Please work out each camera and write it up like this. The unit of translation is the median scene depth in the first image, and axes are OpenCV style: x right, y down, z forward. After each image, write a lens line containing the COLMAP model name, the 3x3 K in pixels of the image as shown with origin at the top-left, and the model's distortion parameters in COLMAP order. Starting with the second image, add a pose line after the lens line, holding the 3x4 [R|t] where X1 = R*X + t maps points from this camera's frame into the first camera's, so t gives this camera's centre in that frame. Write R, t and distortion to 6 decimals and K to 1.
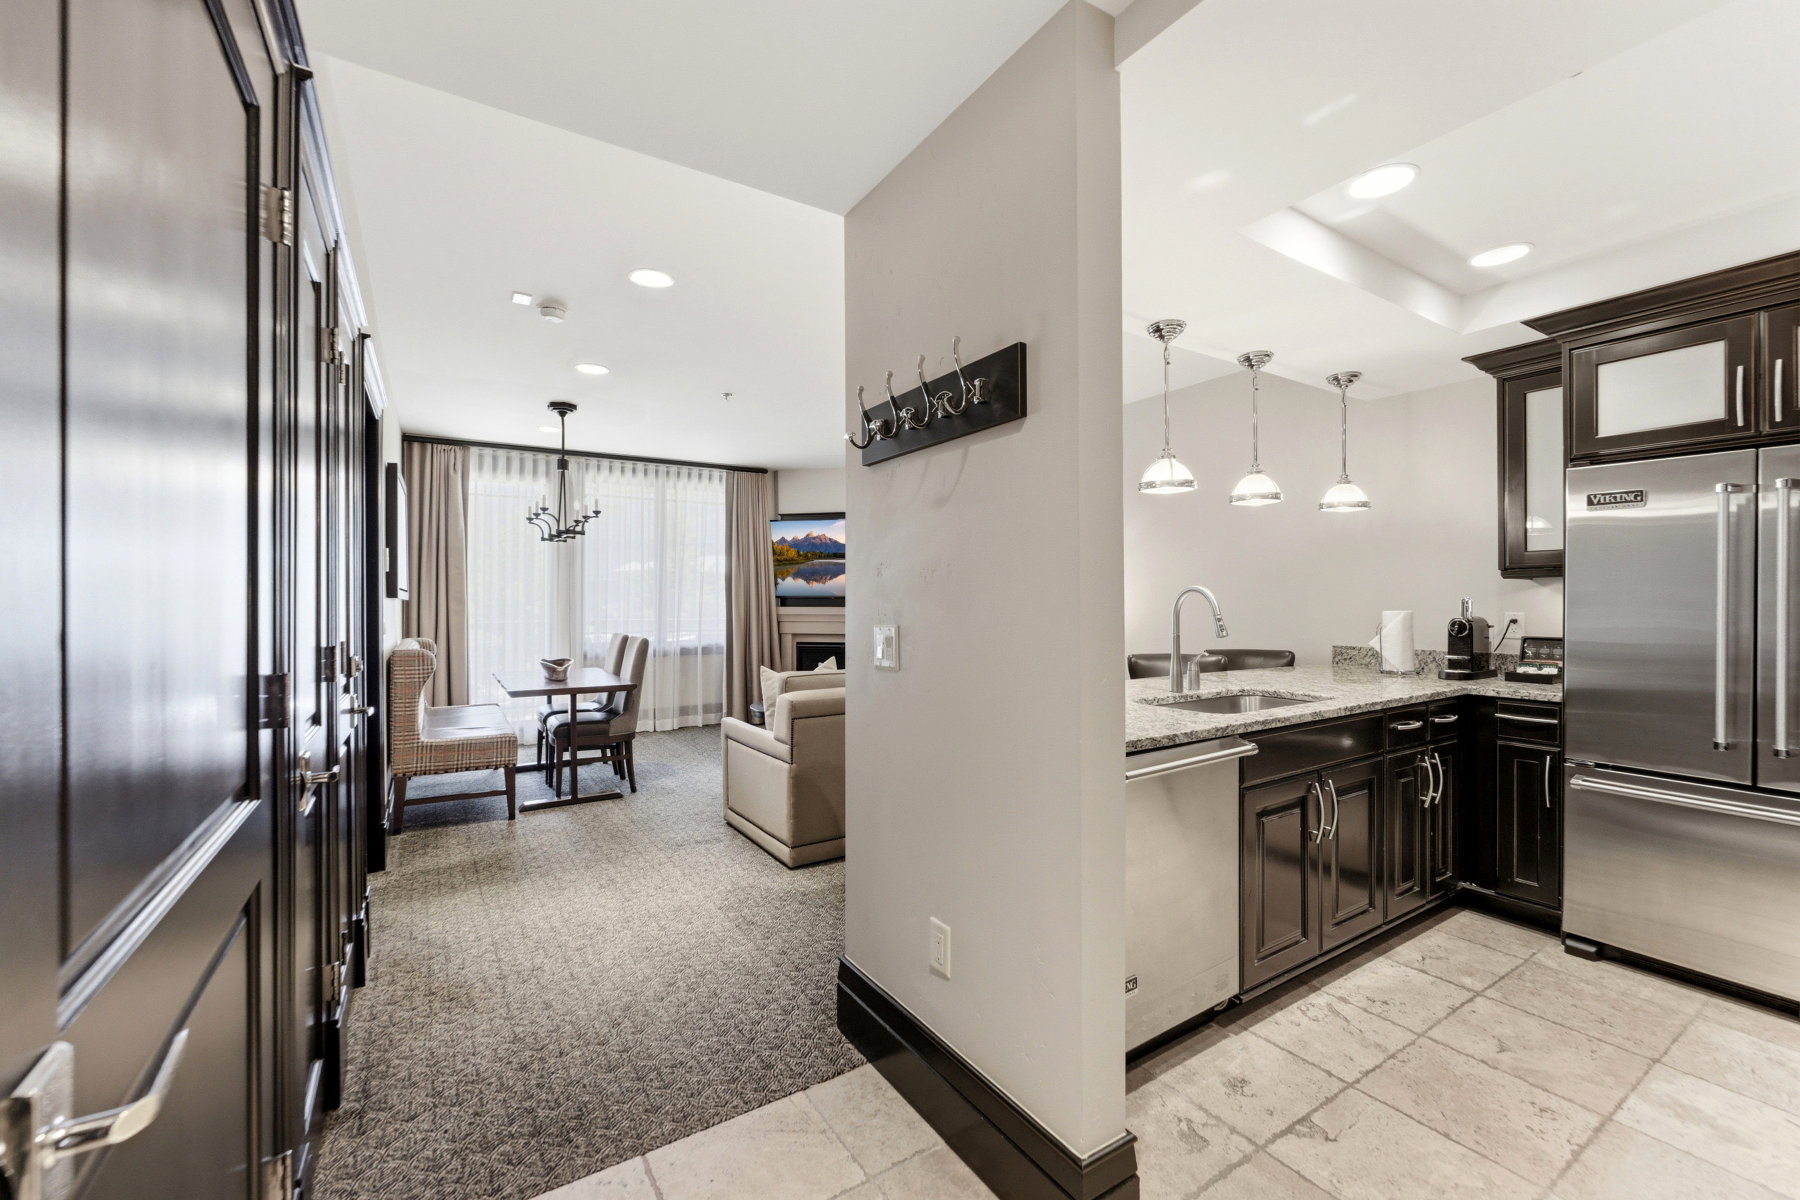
lens RADIAL K [[733.5, 0, 888.4], [0, 733.5, 595.8], [0, 0, 1]] dist [-0.009474, 0.002796]
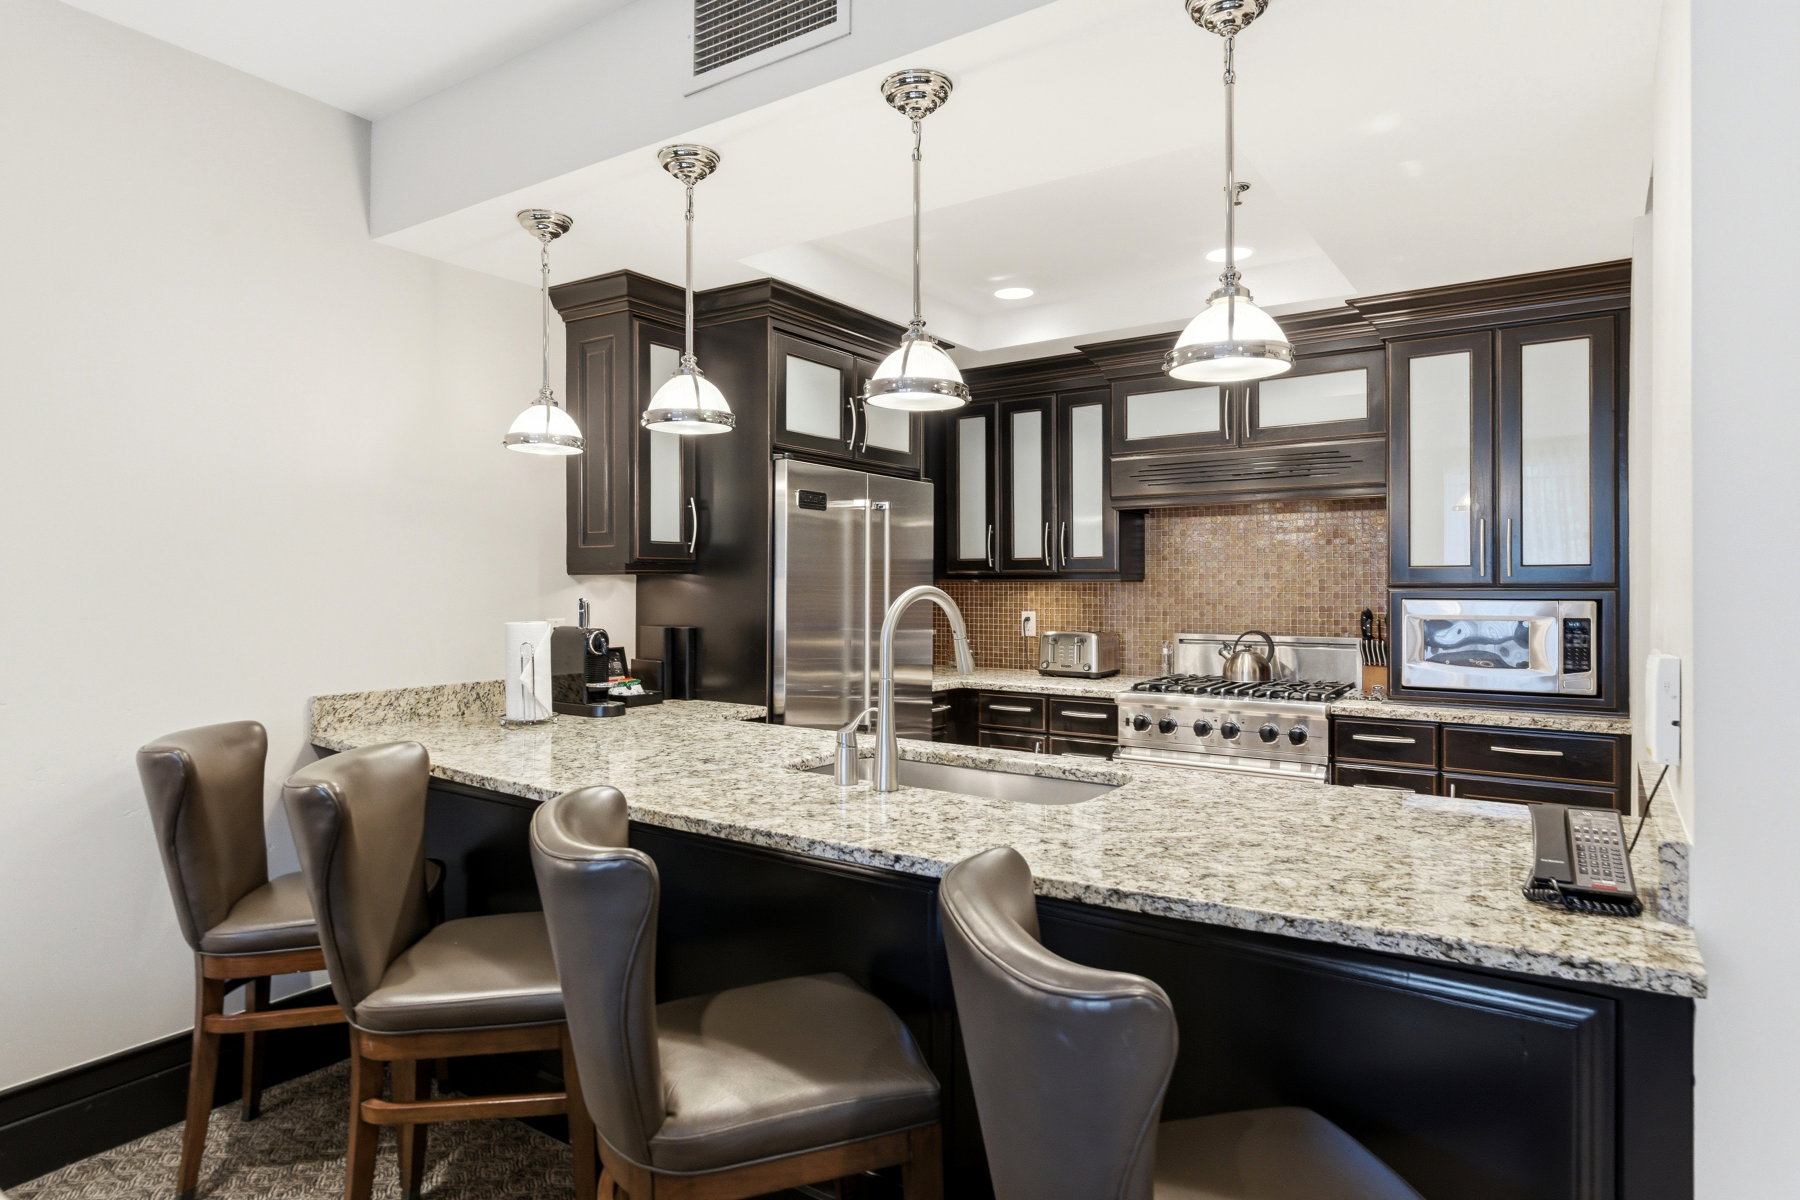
lens RADIAL K [[996.9, 0, 906.4], [0, 996.9, 592.6], [0, 0, 1]] dist [0.000375, -0.000065]
pose [[-0.394227, -0.006337, 0.918991, -0.215250], [-0.001964, 0.999980, 0.006054, -0.010661], [-0.919011, 0.000582, -0.394231, 1.028207]]
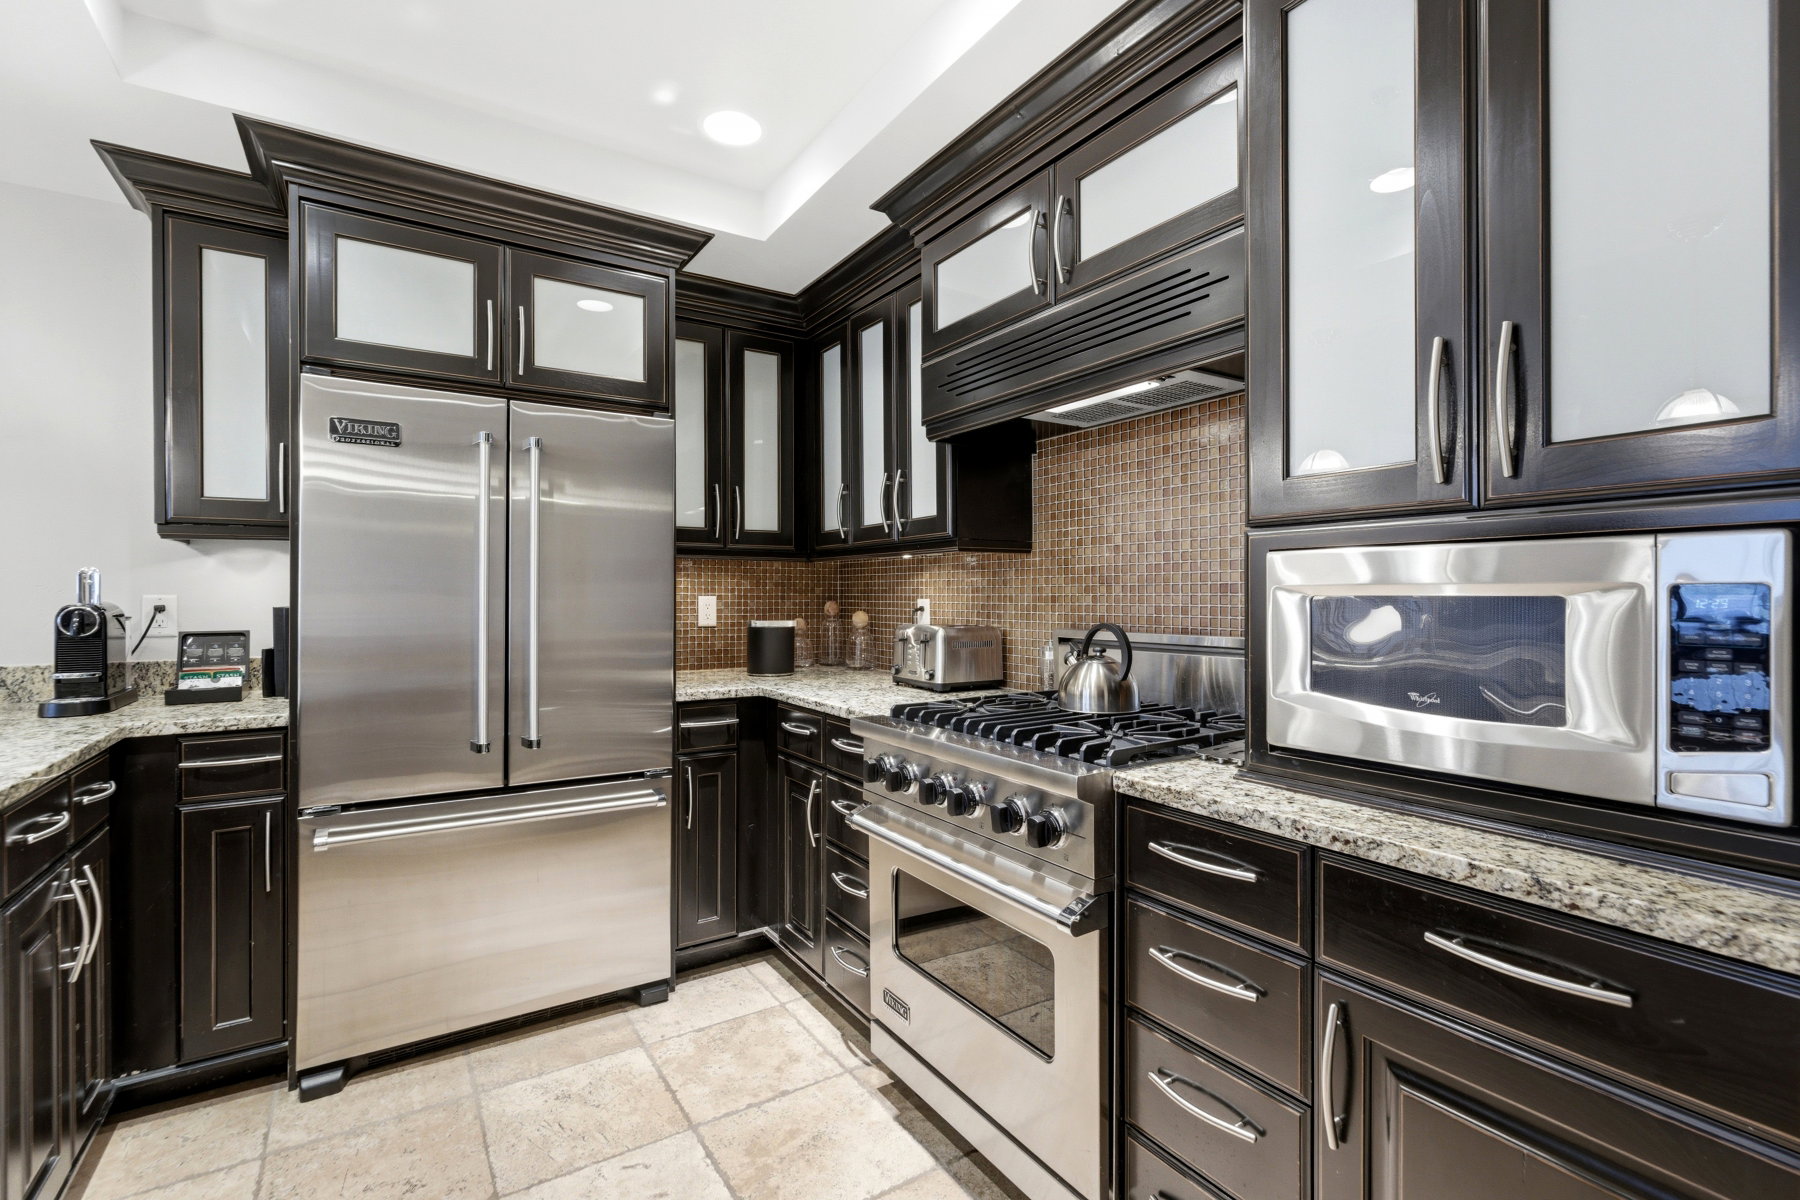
lens RADIAL K [[807.9, 0, 898.1], [0, 807.9, 597.9], [0, 0, 1]] dist [-0.002820, 0.001834]
pose [[-0.010760, -0.001635, 0.999941, 0.142776], [-0.001768, 0.999997, 0.001616, 0.021587], [-0.999941, -0.001751, -0.010763, 0.350779]]
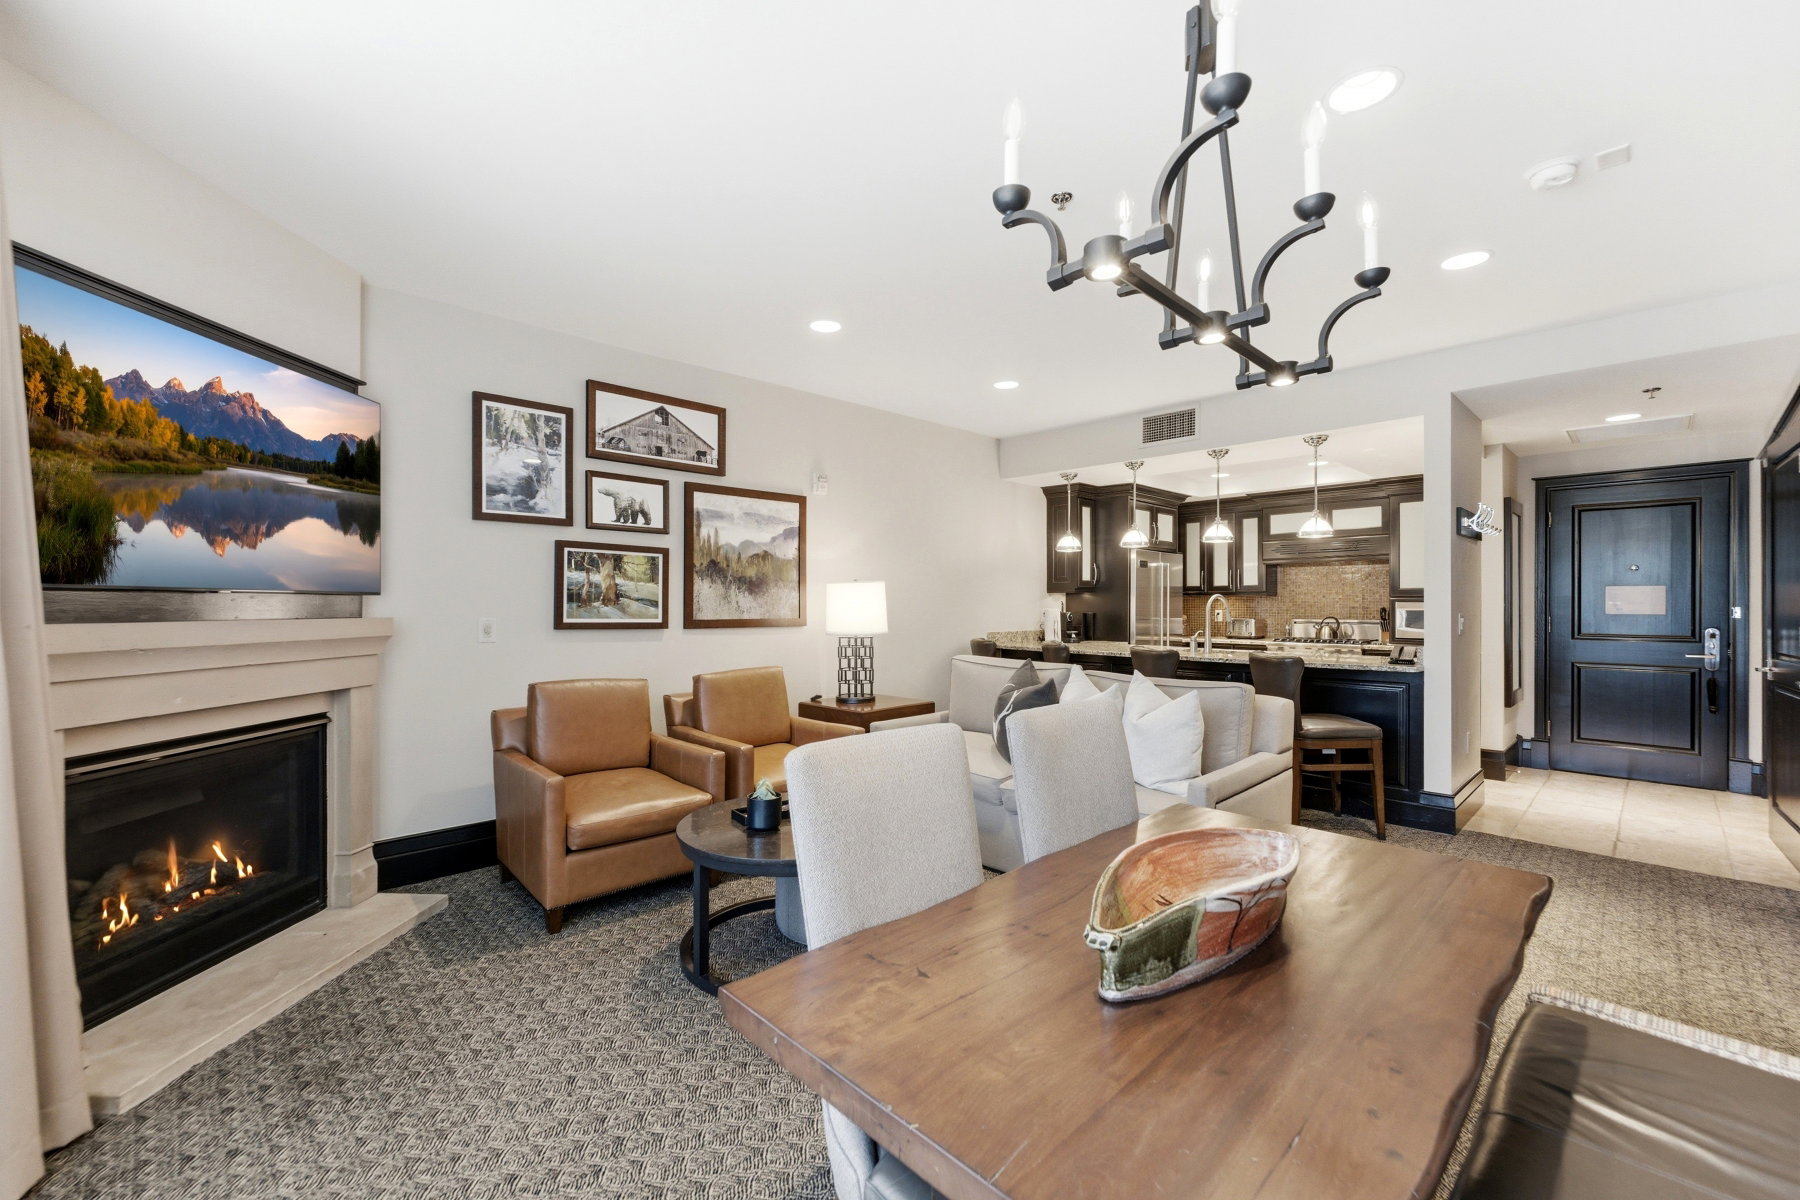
lens RADIAL K [[733.5, 0, 887.2], [0, 733.5, 610.4], [0, 0, 1]] dist [-0.009474, 0.002796]
pose [[-0.185291, -0.005882, 0.982666, -1.014018], [-0.003743, 0.999979, 0.005280, 0.016352], [-0.982677, -0.002700, -0.185309, 1.729548]]
